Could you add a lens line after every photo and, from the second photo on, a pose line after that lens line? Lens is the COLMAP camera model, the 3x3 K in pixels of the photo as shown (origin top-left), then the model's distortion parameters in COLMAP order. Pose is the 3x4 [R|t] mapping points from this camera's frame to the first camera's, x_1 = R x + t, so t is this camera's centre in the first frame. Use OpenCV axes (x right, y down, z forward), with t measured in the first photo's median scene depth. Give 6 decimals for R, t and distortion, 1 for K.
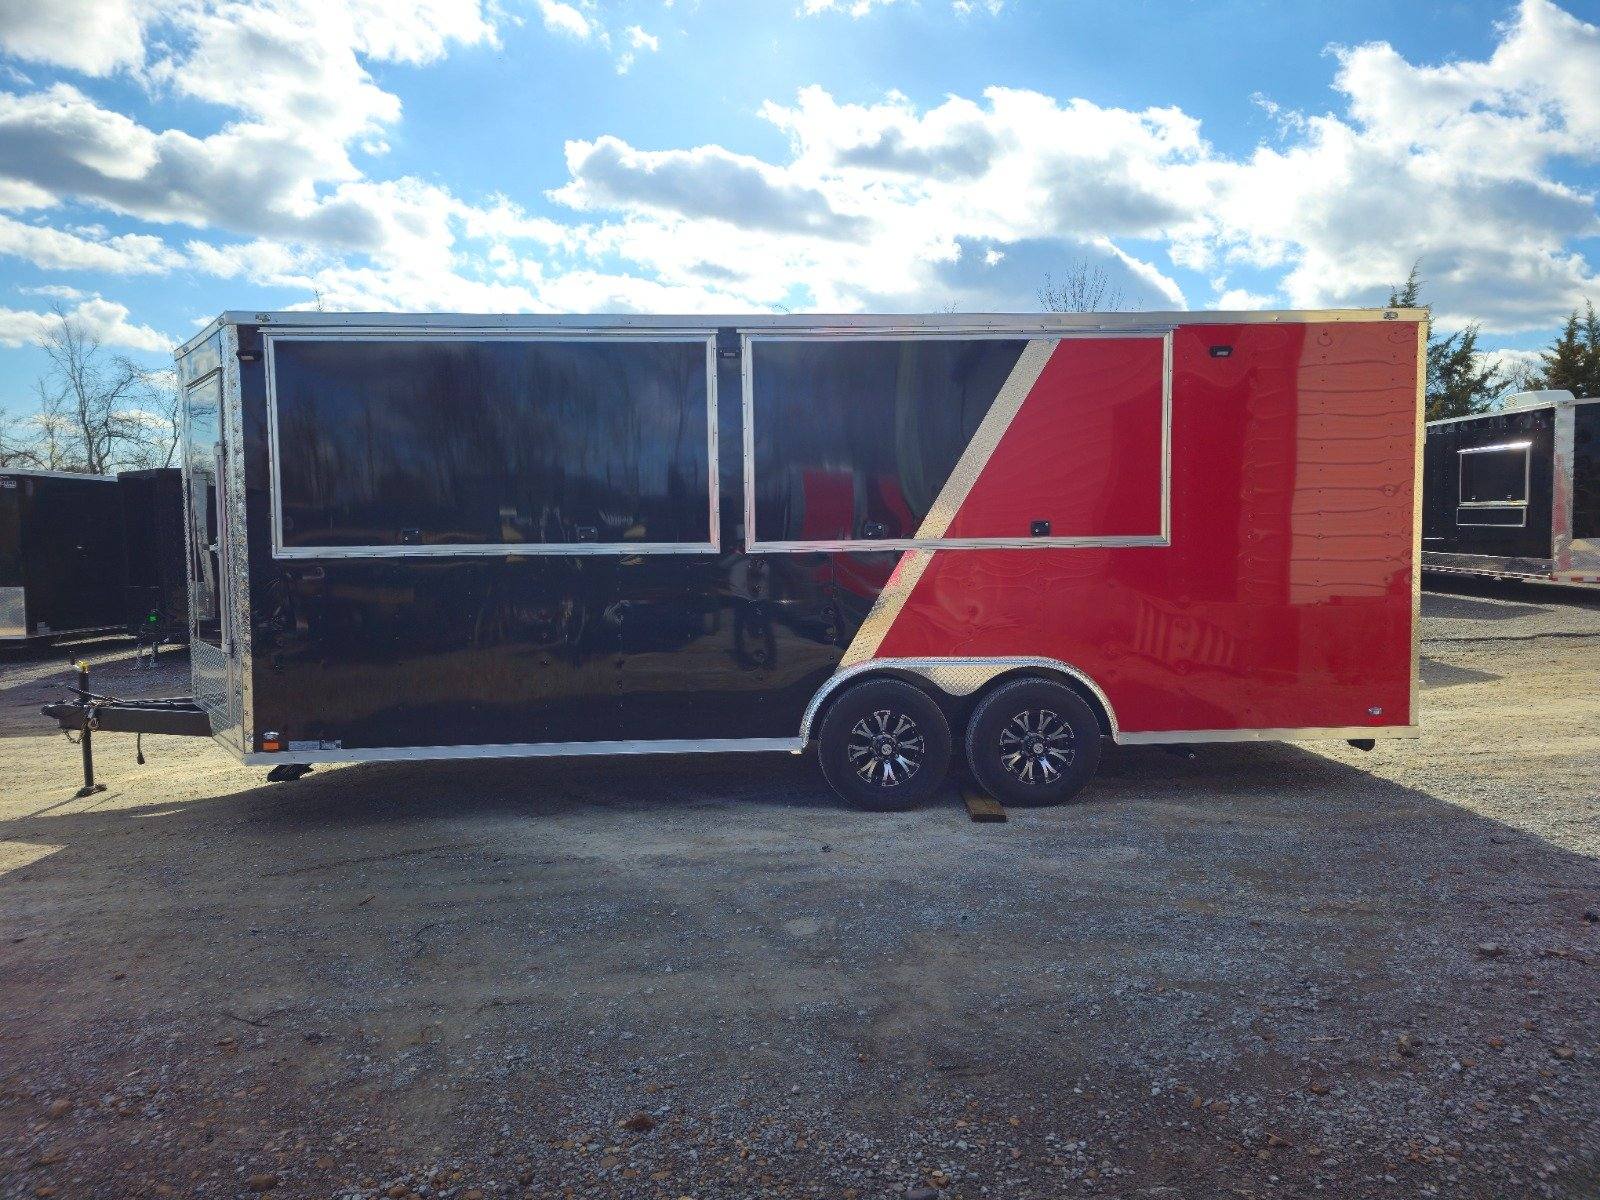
lens RADIAL K [[1052.4, 0, 778.5], [0, 1052.4, 603.1], [0, 0, 1]] dist [0.049768, -0.043978]
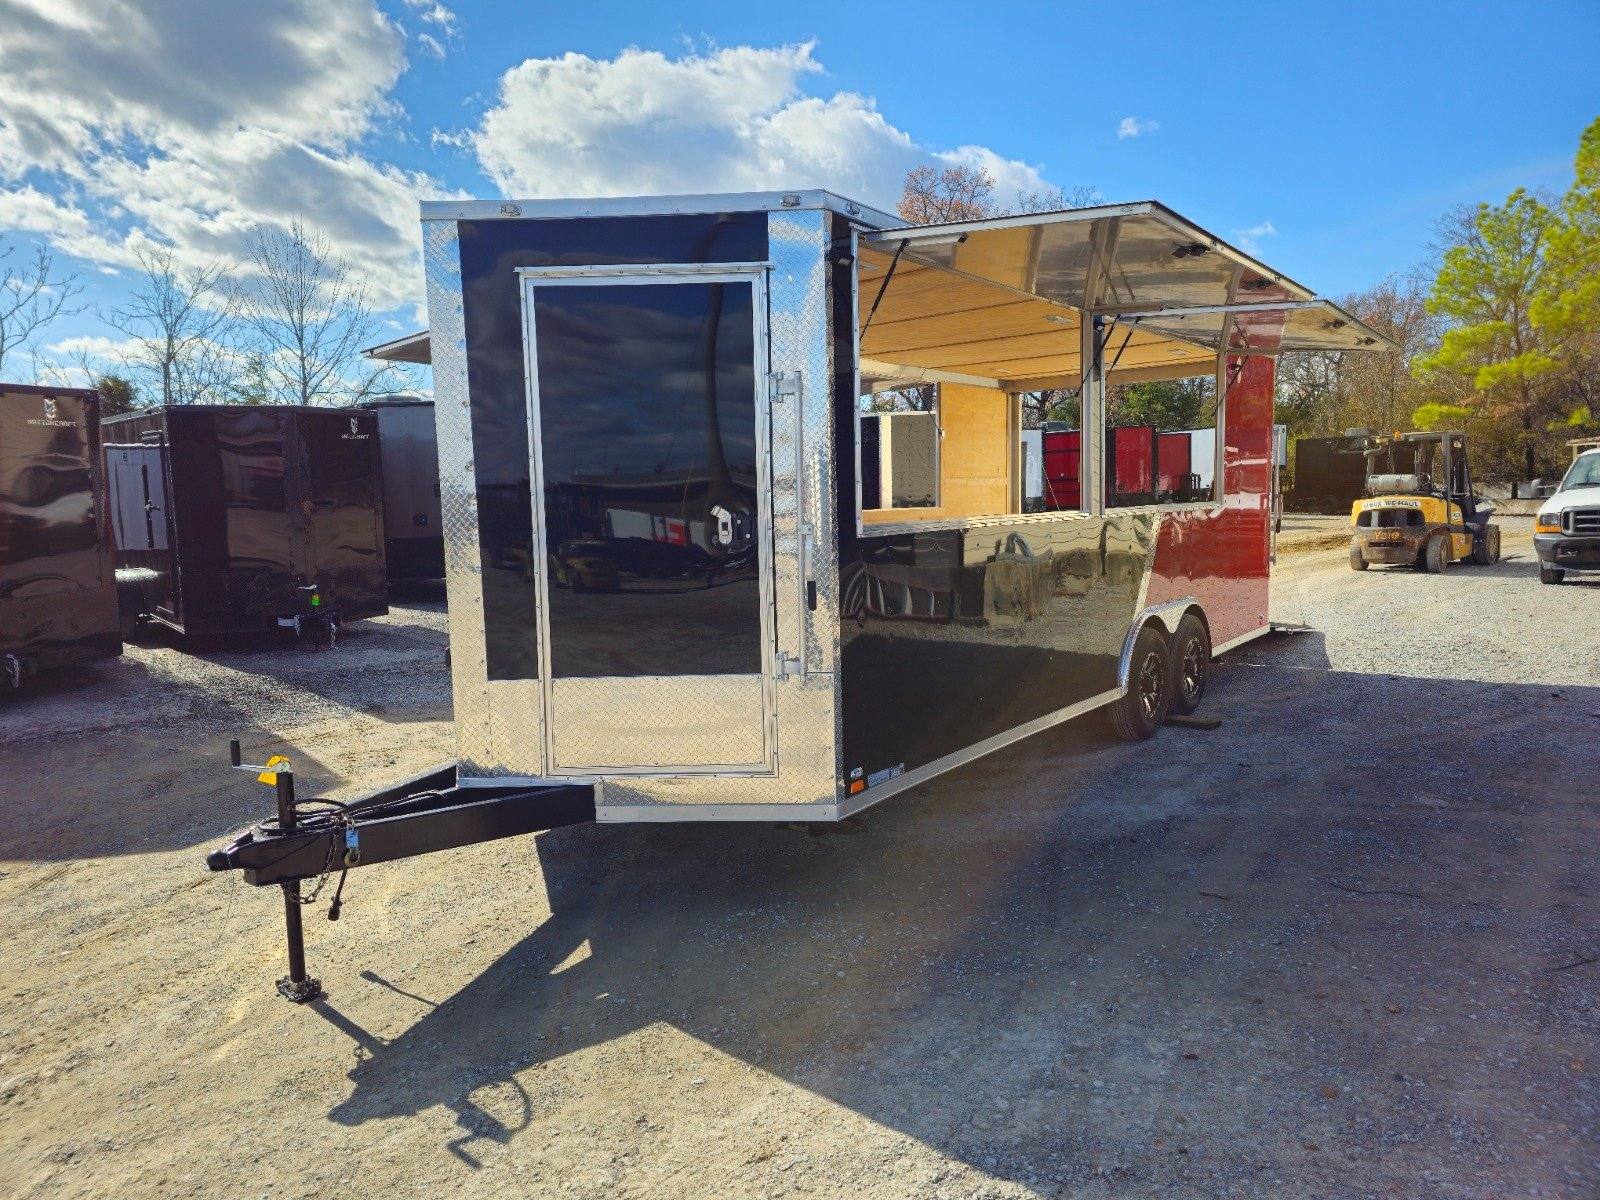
lens RADIAL K [[1051.1, 0, 788.5], [0, 1051.1, 604.4], [0, 0, 1]] dist [0.052288, -0.046936]
pose [[0.651551, -0.079435, 0.754435, -1.081774], [0.068465, 0.996601, 0.045805, -0.031819], [-0.755509, 0.021808, 0.654775, 0.559149]]
